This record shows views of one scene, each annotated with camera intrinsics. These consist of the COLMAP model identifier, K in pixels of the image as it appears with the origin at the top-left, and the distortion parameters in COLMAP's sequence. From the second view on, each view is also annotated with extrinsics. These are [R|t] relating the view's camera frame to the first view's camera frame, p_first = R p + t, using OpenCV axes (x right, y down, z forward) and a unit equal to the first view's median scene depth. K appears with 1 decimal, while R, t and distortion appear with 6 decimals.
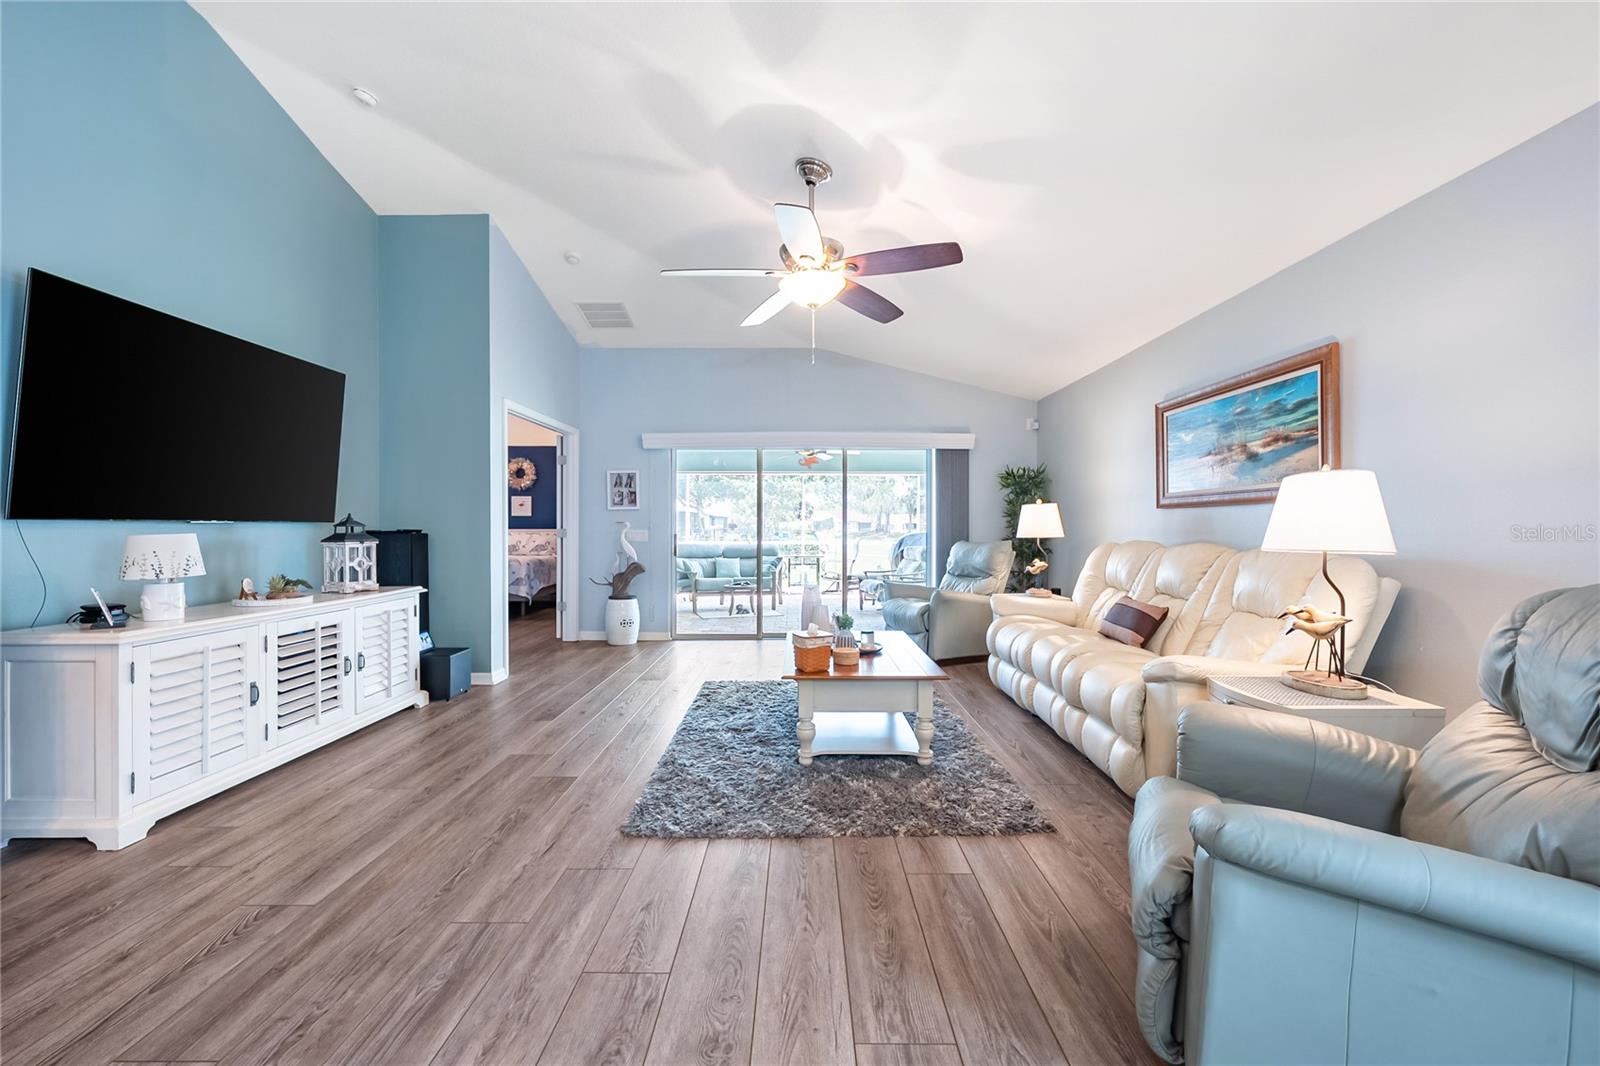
lens RADIAL K [[633.3, 0, 802.5], [0, 633.3, 530.3], [0, 0, 1]] dist [-0.003109, 0.000721]
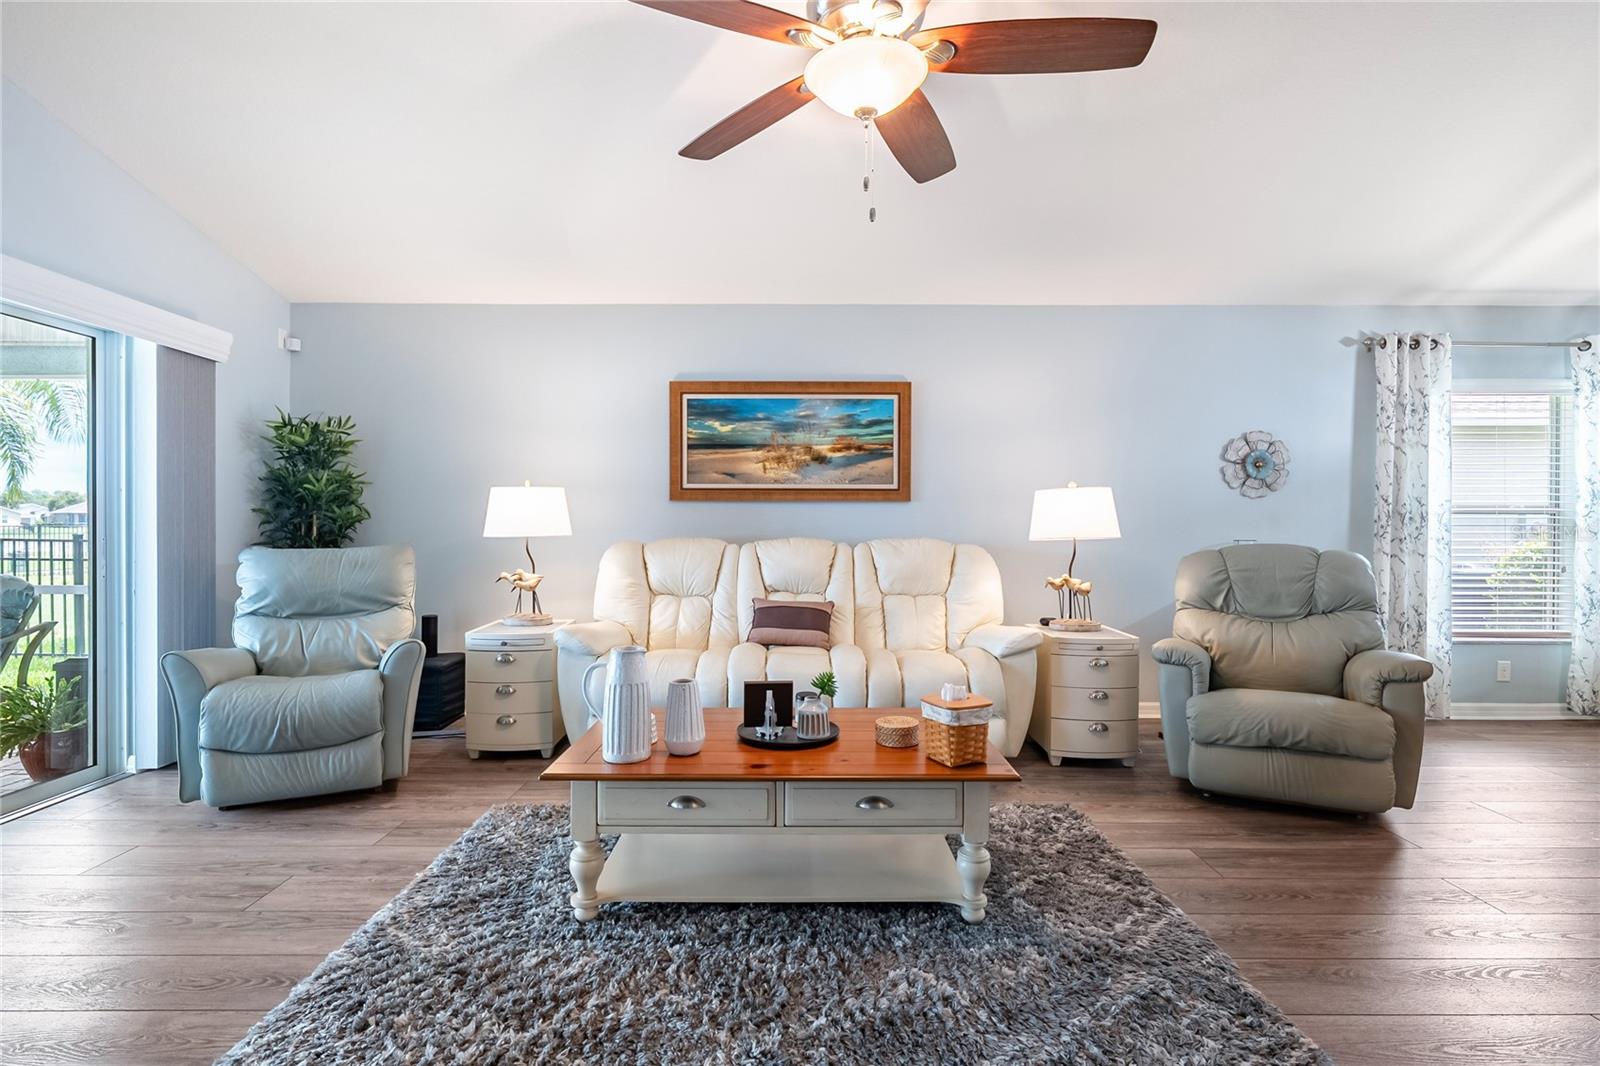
lens RADIAL K [[758.0, 0, 793.1], [0, 758.0, 538.7], [0, 0, 1]] dist [0.001684, 0.000879]
pose [[-0.002920, -0.017643, 0.999840, -0.635552], [0.002825, 0.999840, 0.017651, 0.000405], [-0.999992, 0.002876, -0.002870, 1.072603]]
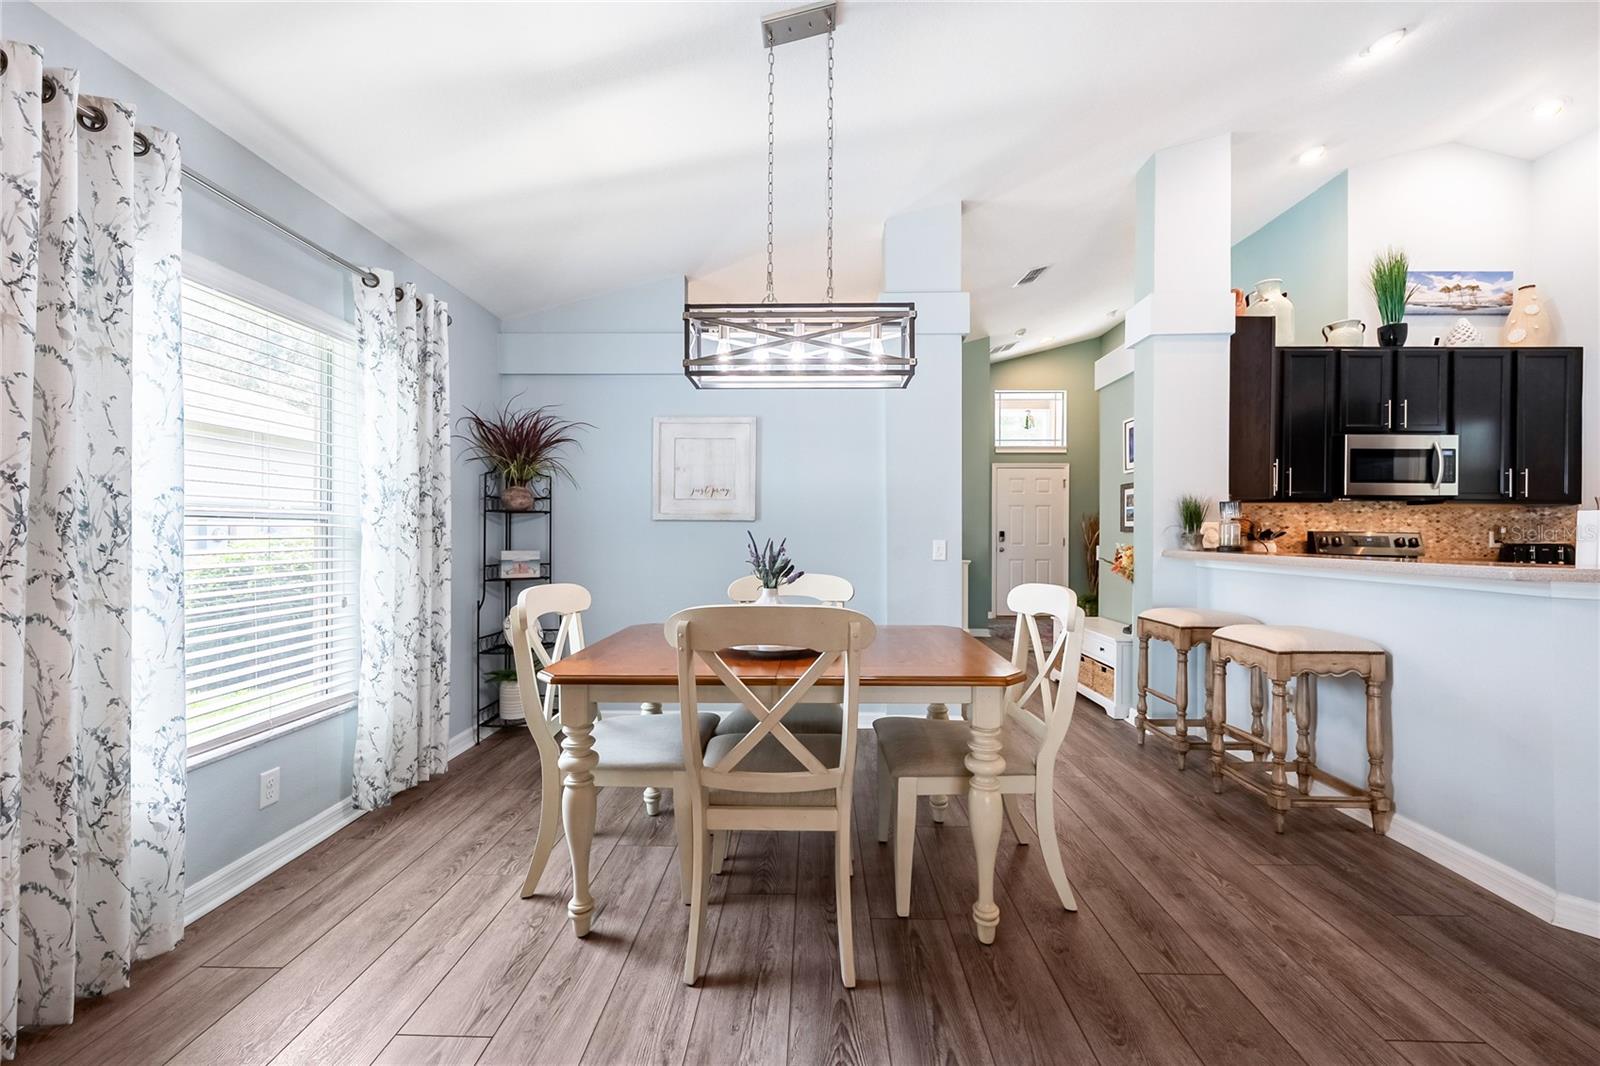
lens RADIAL K [[633.3, 0, 807.8], [0, 633.3, 527.4], [0, 0, 1]] dist [-0.003109, 0.000721]
pose [[-0.999842, -0.003252, 0.017496, 0.148030], [-0.003271, 0.999994, -0.001034, -0.008377], [-0.017492, -0.001091, -0.999846, 0.445154]]
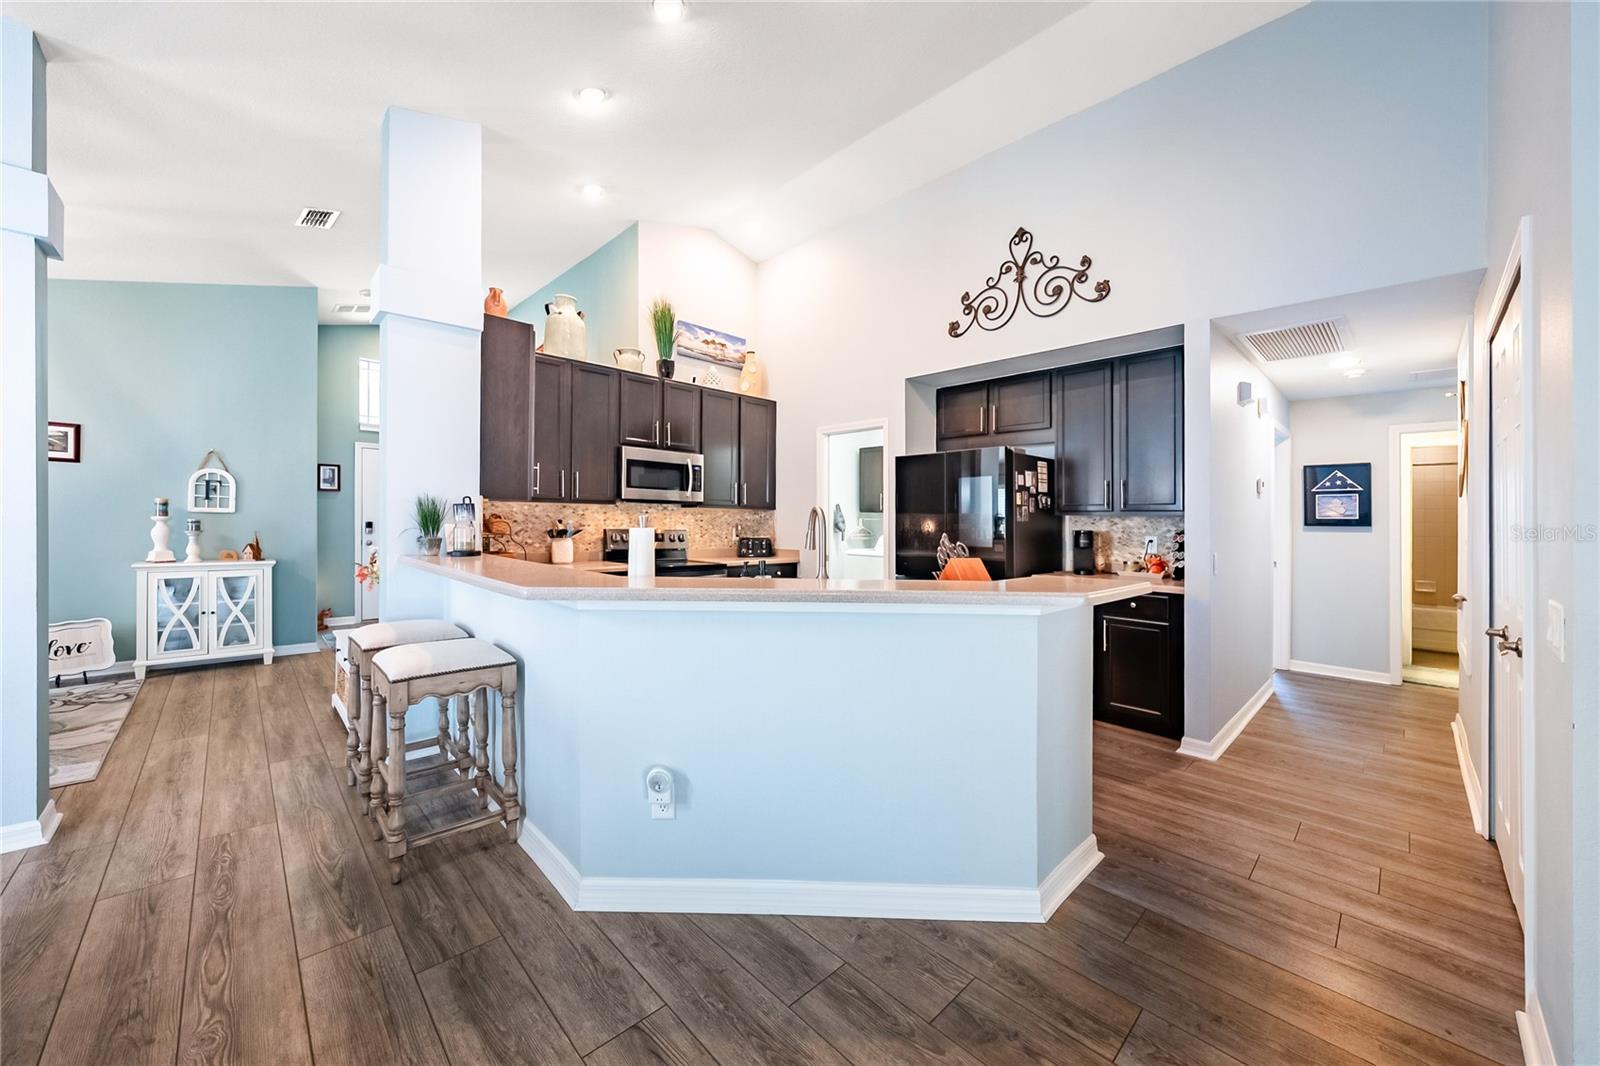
lens RADIAL K [[586.5, 0, 811.7], [0, 586.5, 511.0], [0, 0, 1]] dist [-0.006127, 0.001716]
pose [[-0.712182, -0.019717, -0.701718, -0.279091], [-0.016443, 0.999800, -0.011404, -0.041914], [0.701803, 0.003417, -0.712363, 0.432694]]
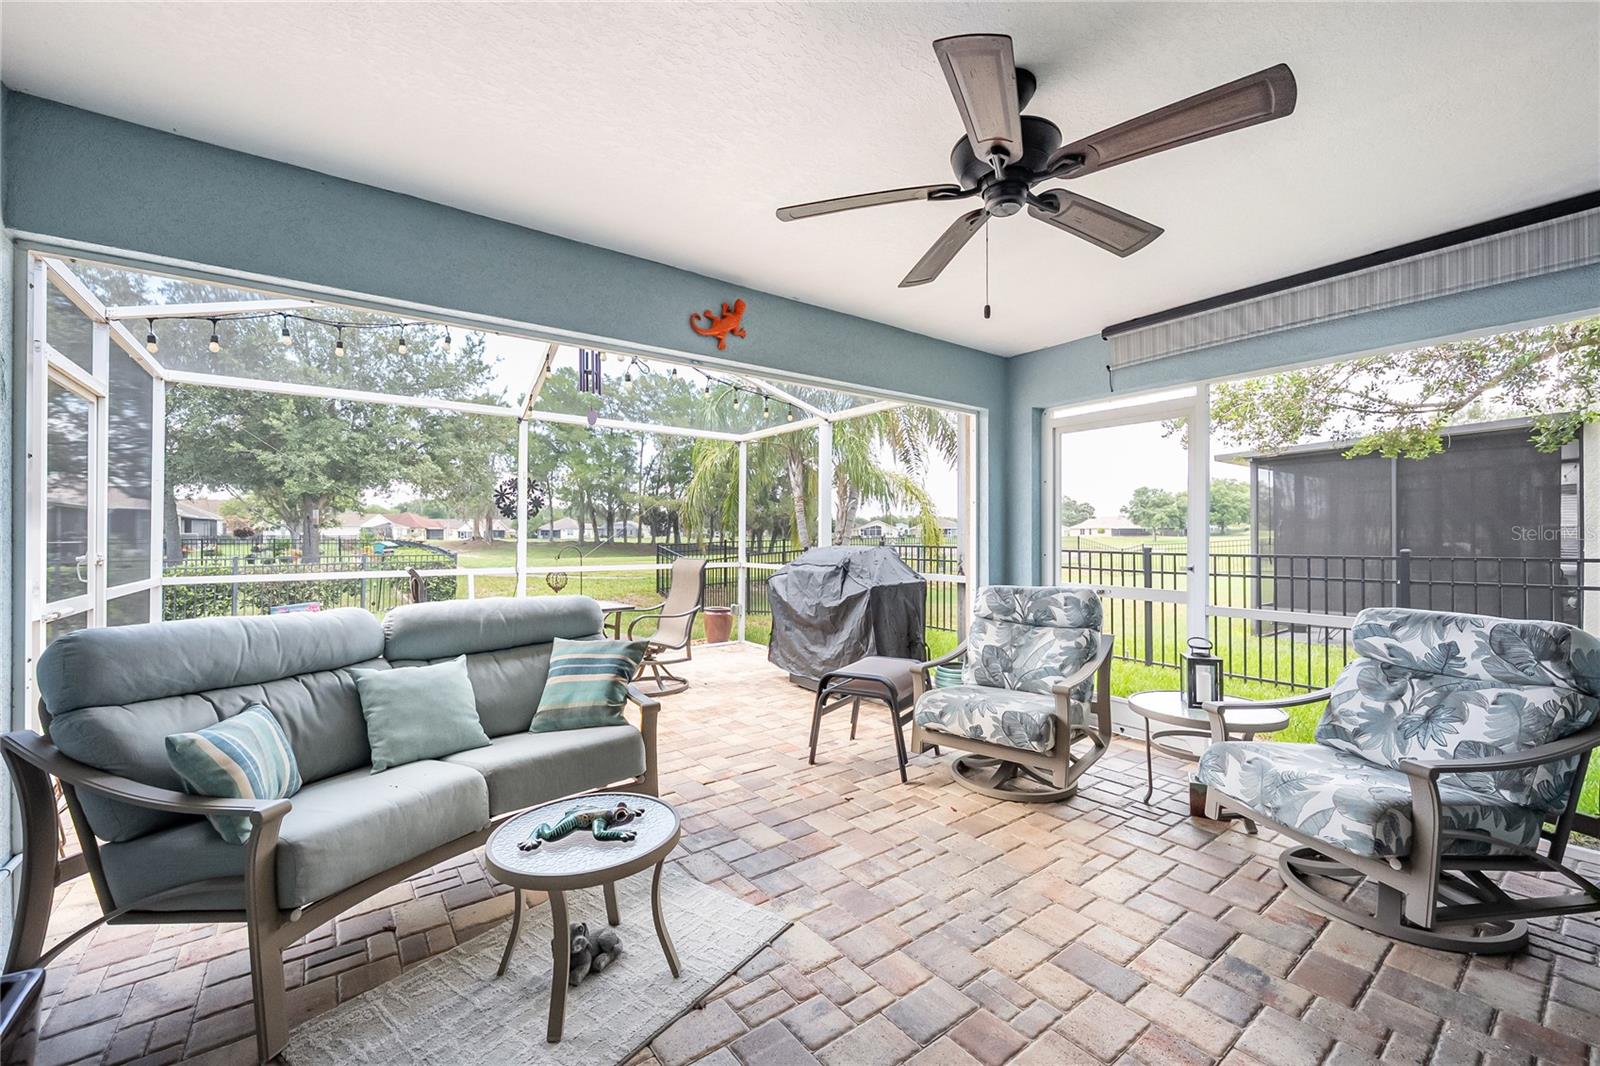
lens RADIAL K [[633.3, 0, 792.9], [0, 633.3, 534.8], [0, 0, 1]] dist [-0.003109, 0.000721]
pose [[0.806113, 0.001172, 0.591760, -0.441928], [0.002653, 0.999981, -0.005595, -0.009909], [-0.591756, 0.006081, 0.806094, 2.199005]]
